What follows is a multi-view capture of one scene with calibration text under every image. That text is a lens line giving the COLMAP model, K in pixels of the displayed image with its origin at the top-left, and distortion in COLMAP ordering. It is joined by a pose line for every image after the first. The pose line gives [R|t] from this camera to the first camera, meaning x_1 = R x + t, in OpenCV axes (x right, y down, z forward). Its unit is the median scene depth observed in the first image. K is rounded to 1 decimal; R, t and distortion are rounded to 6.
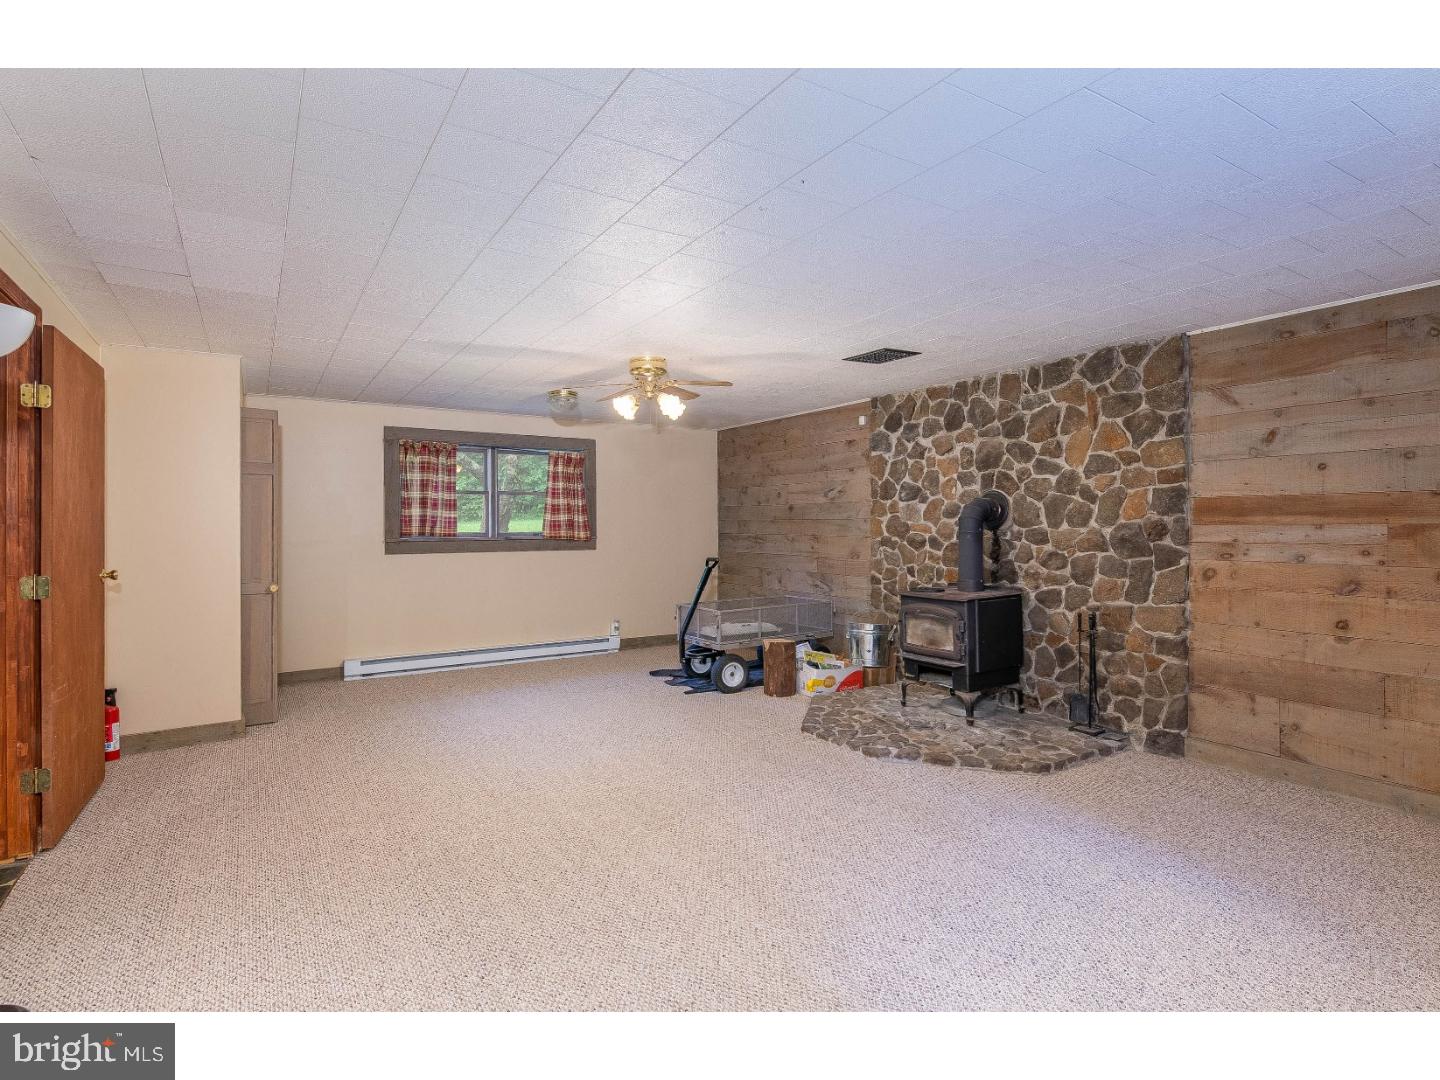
lens RADIAL K [[711.5, 0, 717.3], [0, 711.5, 516.7], [0, 0, 1]] dist [0.000427, -0.000188]
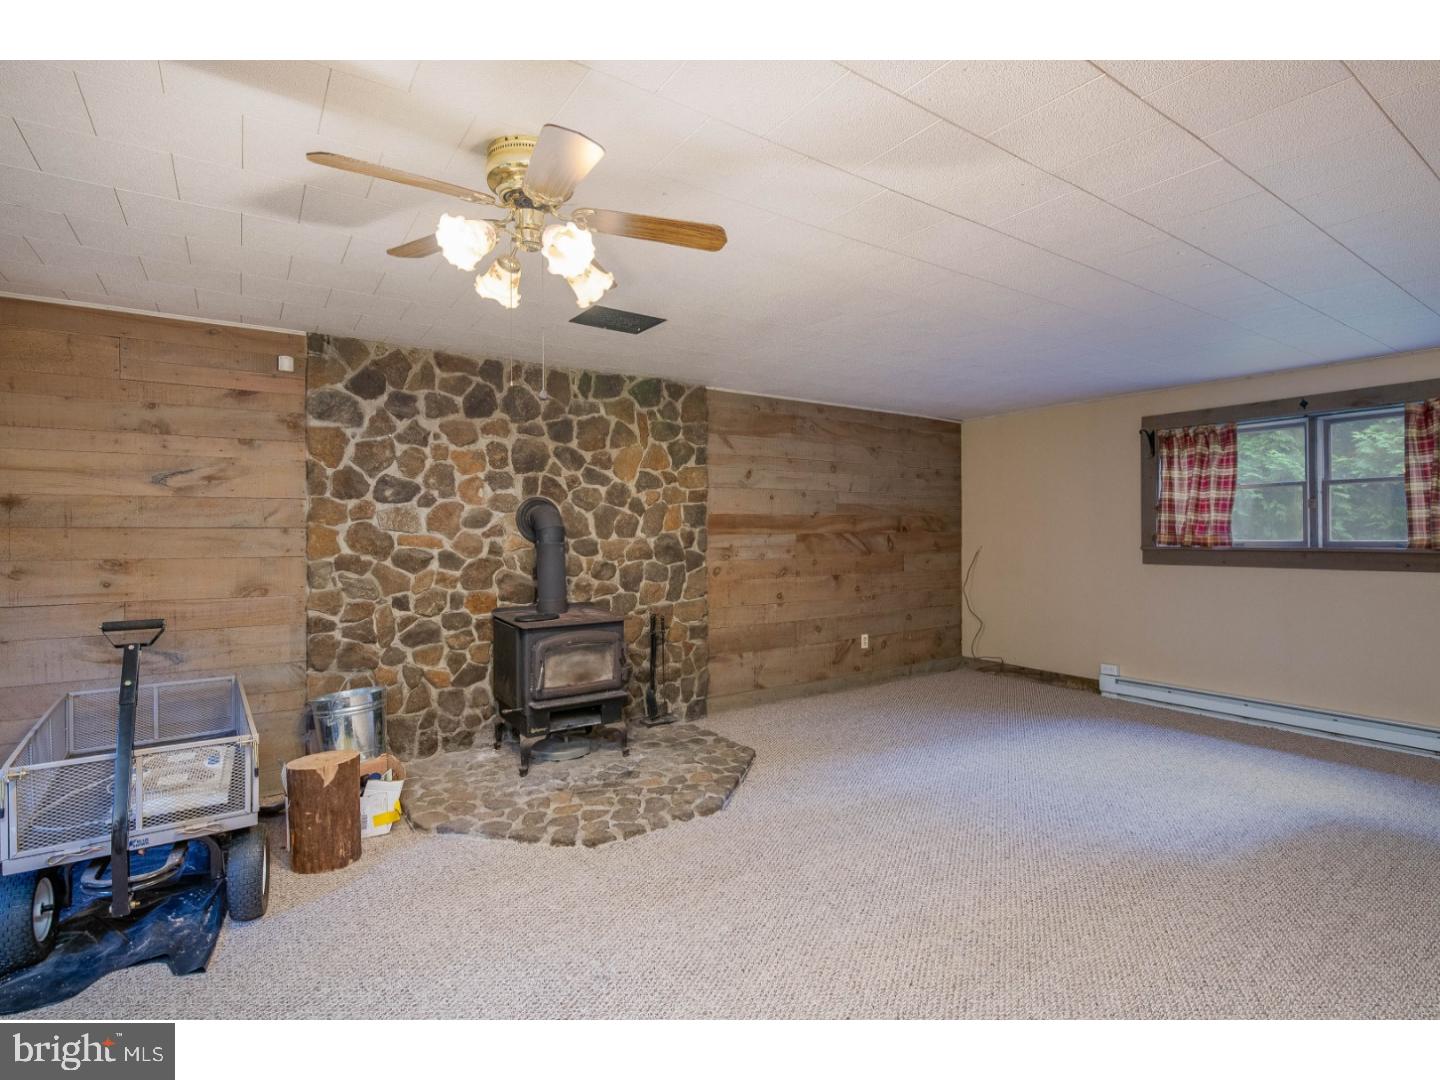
lens RADIAL K [[693.8, 0, 698.2], [0, 693.8, 532.1], [0, 0, 1]] dist [0.001266, -0.000018]
pose [[-0.009586, 0.004329, 0.999945, -0.517256], [-0.004486, 0.999980, -0.004372, 0.010497], [-0.999944, -0.004527, -0.009566, 0.886121]]
